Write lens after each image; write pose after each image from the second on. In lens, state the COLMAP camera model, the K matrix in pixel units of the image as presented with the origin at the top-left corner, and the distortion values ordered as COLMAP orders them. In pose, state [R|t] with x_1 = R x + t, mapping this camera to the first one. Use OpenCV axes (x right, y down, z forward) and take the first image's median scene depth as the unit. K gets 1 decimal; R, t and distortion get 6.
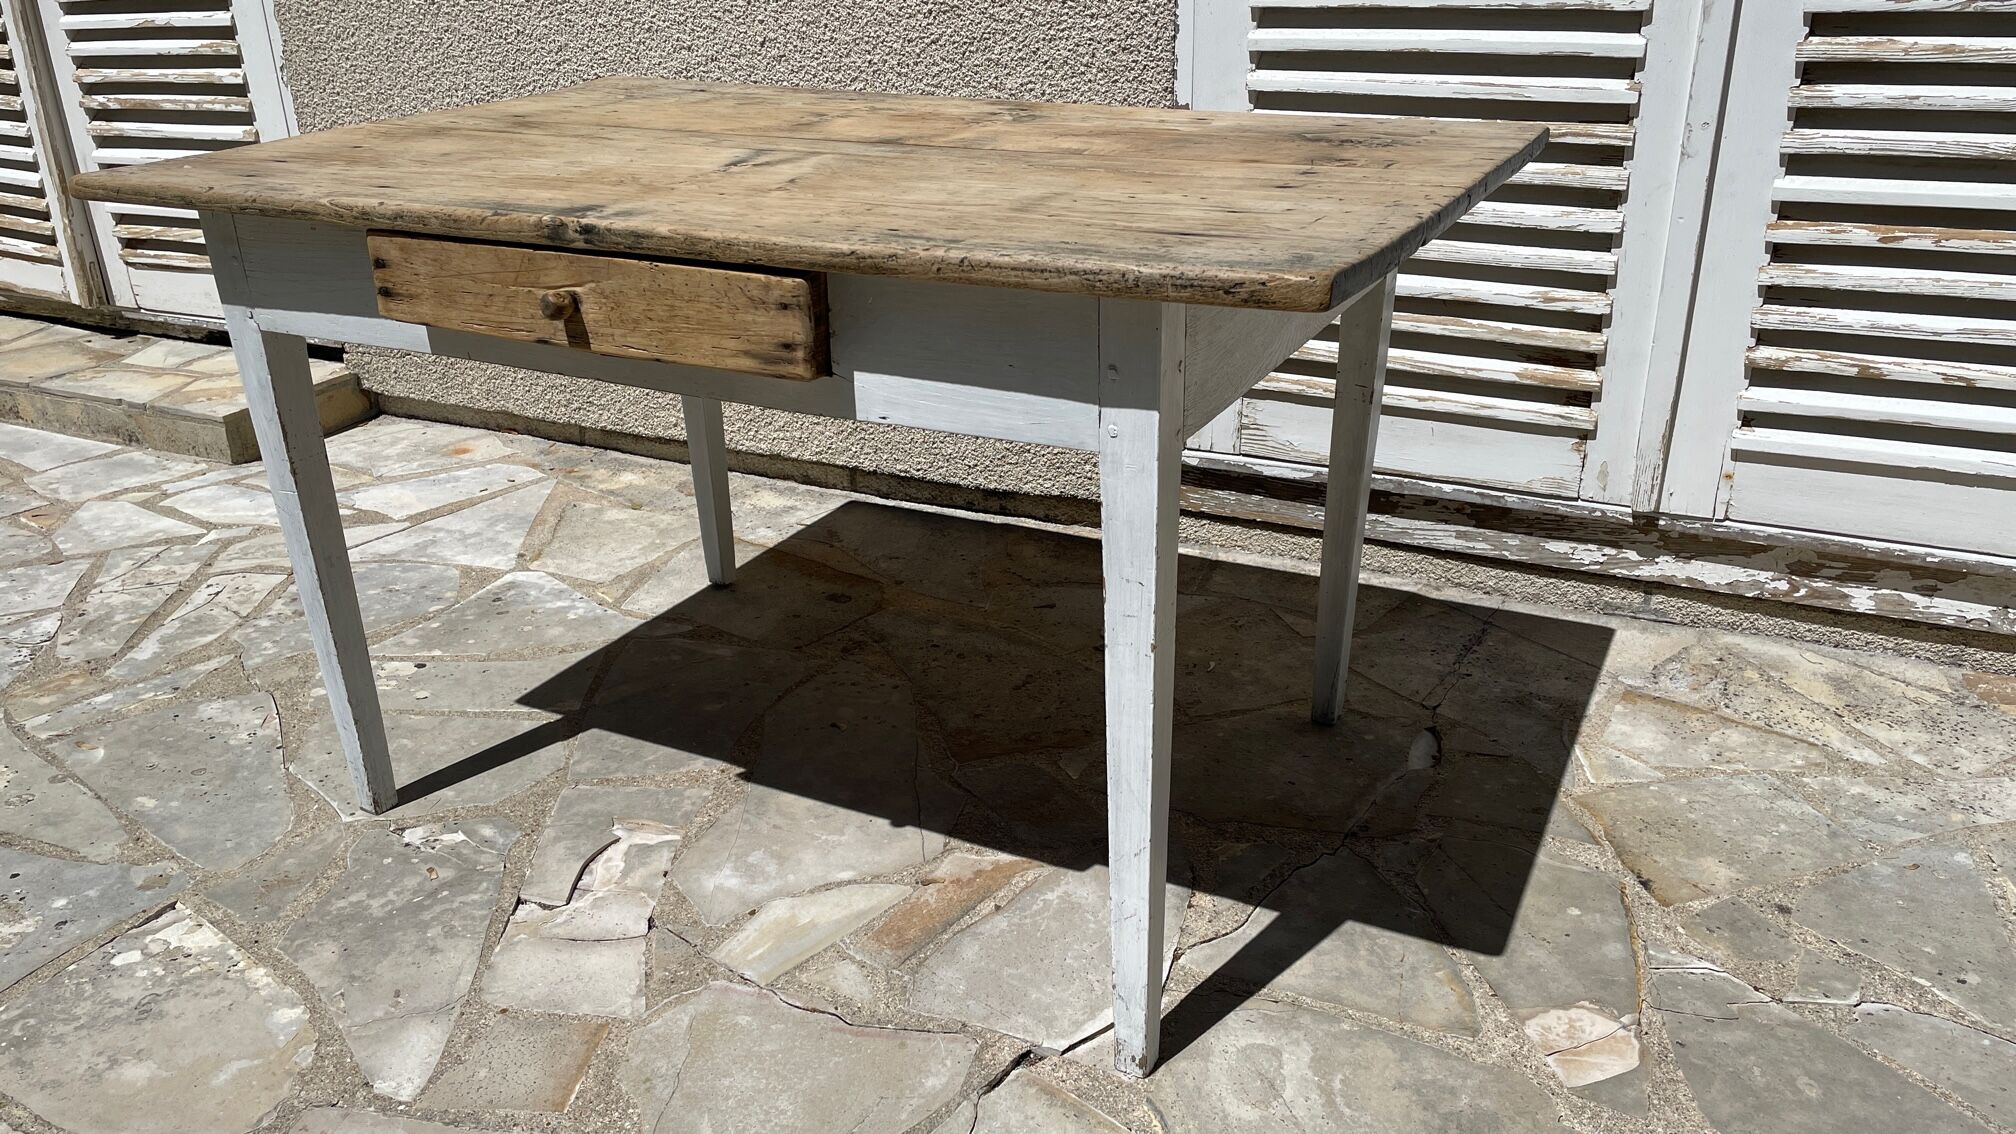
lens RADIAL K [[1532.6, 0, 1022.6], [0, 1532.6, 564.8], [0, 0, 1]] dist [0.091896, -0.123495]
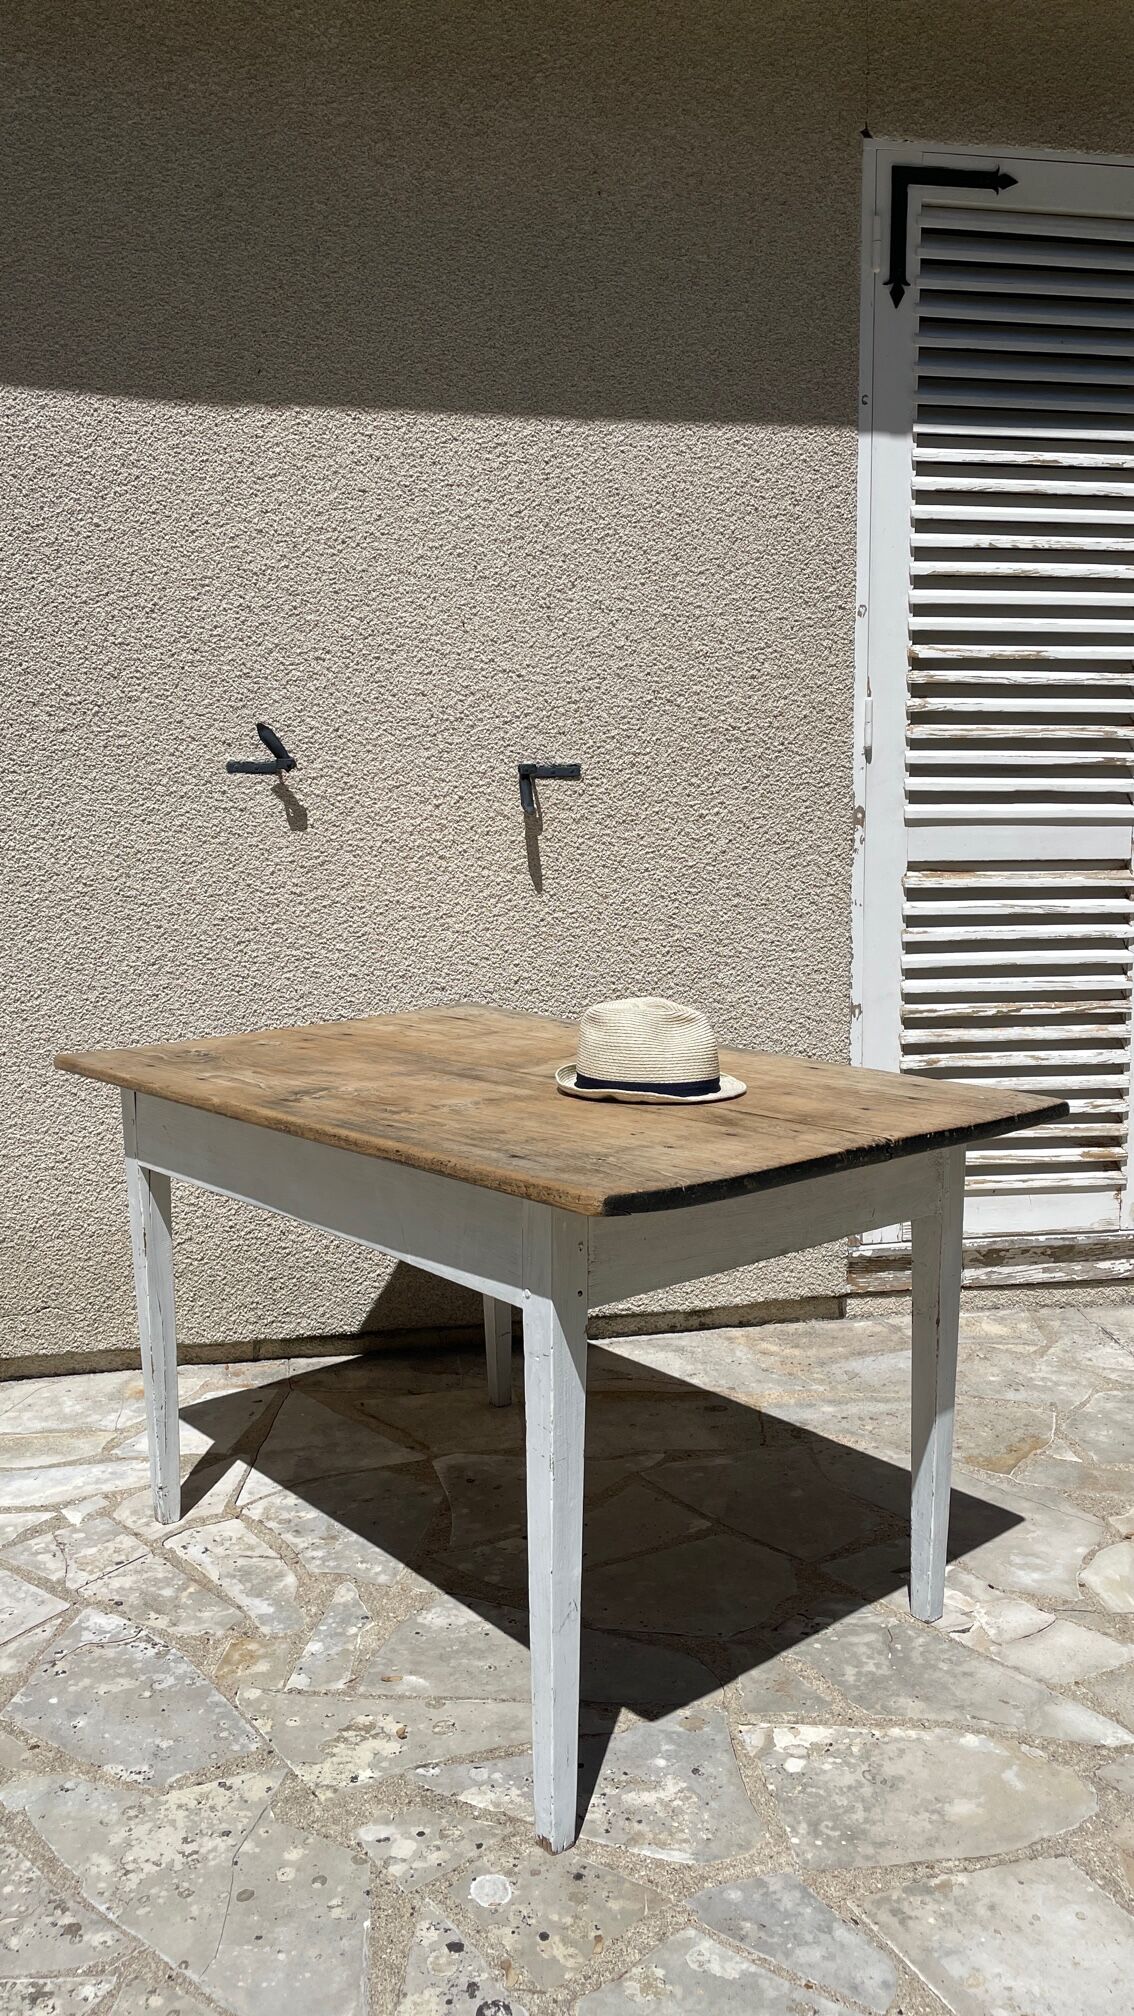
lens RADIAL K [[1532.6, 0, 574.4], [0, 1532.6, 994.3], [0, 0, 1]] dist [0.091896, -0.123495]
pose [[0.804585, -0.058108, 0.590987, -1.082063], [0.225363, 0.950629, -0.213346, -0.064444], [-0.549412, 0.304842, 0.777957, 0.015583]]
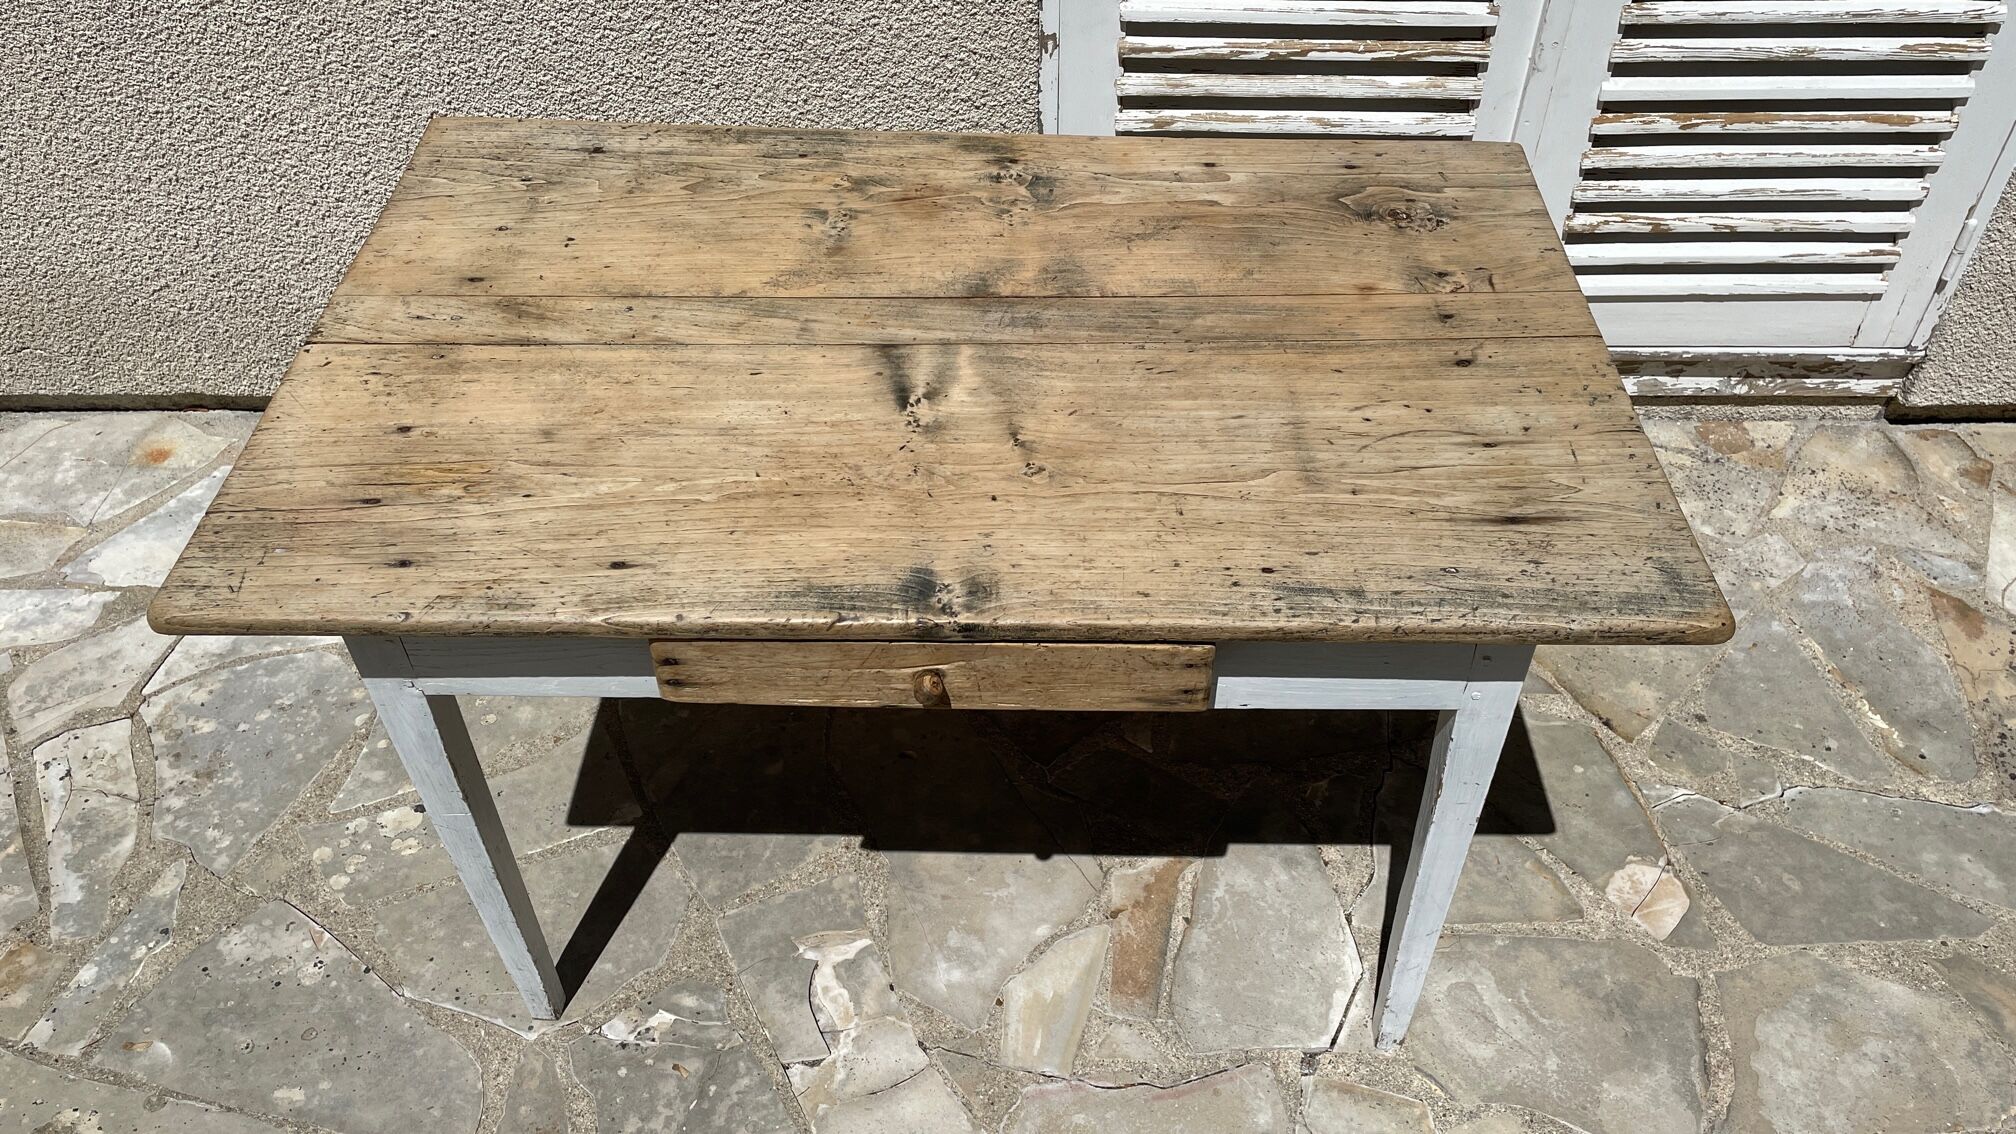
lens RADIAL K [[1532.6, 0, 1025.5], [0, 1532.6, 558.3], [0, 0, 1]] dist [0.091896, -0.123495]
pose [[0.897898, -0.284101, 0.336252, -0.365339], [0.153049, 0.917678, 0.366664, -0.395865], [-0.412741, -0.277764, 0.867463, 0.086823]]
